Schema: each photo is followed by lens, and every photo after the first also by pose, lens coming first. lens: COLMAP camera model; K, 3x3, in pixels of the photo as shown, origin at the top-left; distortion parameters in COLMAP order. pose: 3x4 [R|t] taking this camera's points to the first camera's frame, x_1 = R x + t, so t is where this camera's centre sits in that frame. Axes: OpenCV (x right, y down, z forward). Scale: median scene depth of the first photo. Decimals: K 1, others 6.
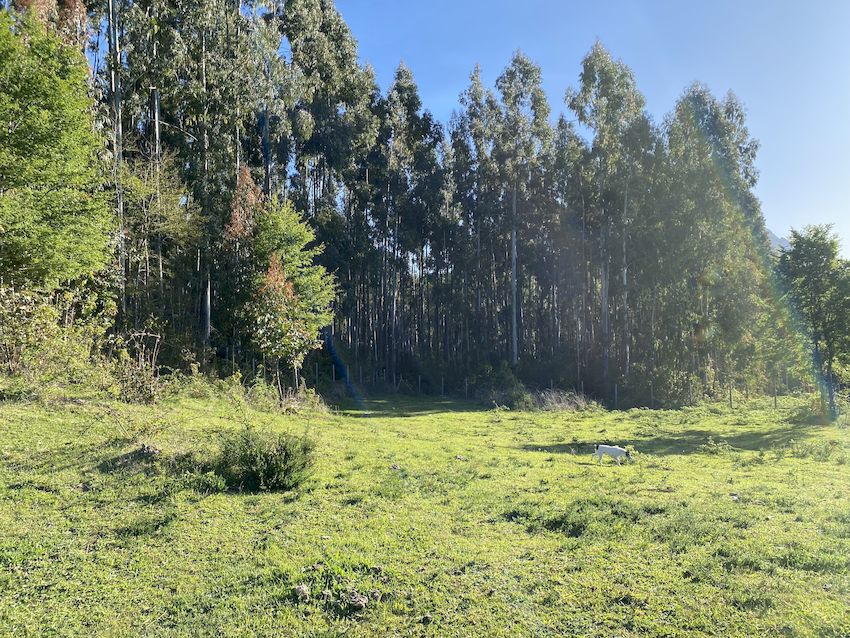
lens RADIAL K [[636.4, 0, 419.3], [0, 636.4, 319.1], [0, 0, 1]] dist [-0.002405, -0.009614]
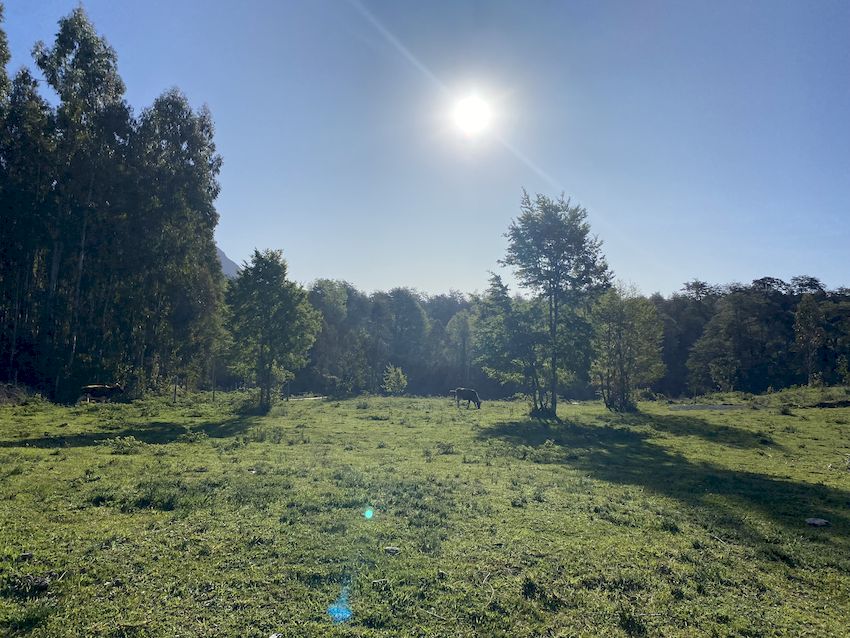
lens RADIAL K [[636.4, 0, 419.3], [0, 636.4, 319.1], [0, 0, 1]] dist [-0.002405, -0.009614]
pose [[0.662618, 0.096609, 0.742700, -0.043938], [-0.103450, 0.993946, -0.036995, -0.000537], [-0.741778, -0.052318, 0.668601, -0.010513]]
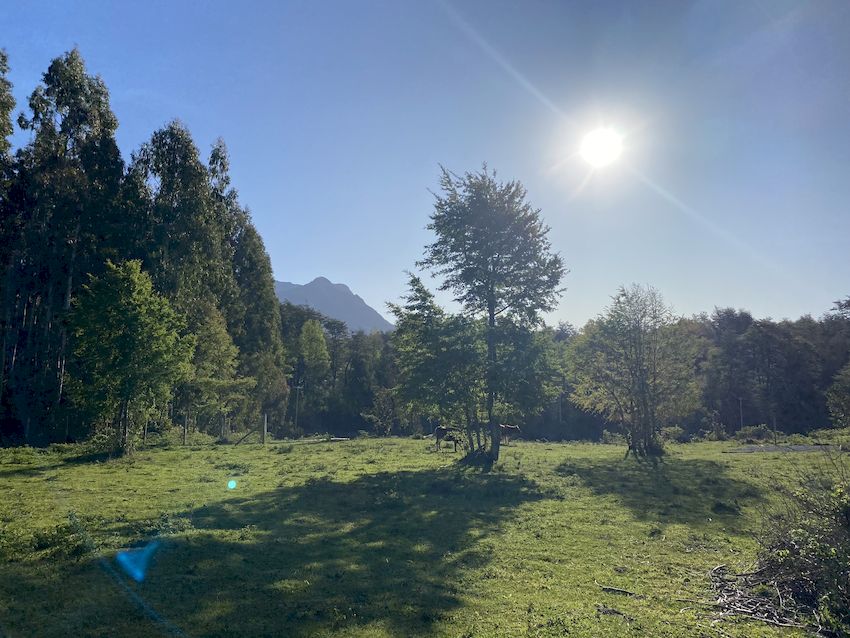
lens RADIAL K [[646.0, 0, 425.0], [0, 646.0, 319.0], [0, 0, 1]] dist [0.004937, 0.000441]
pose [[0.798603, 0.105493, 0.592541, 0.214381], [-0.069408, 0.994093, -0.083437, -0.005490], [-0.597843, 0.025506, 0.801208, -0.051411]]
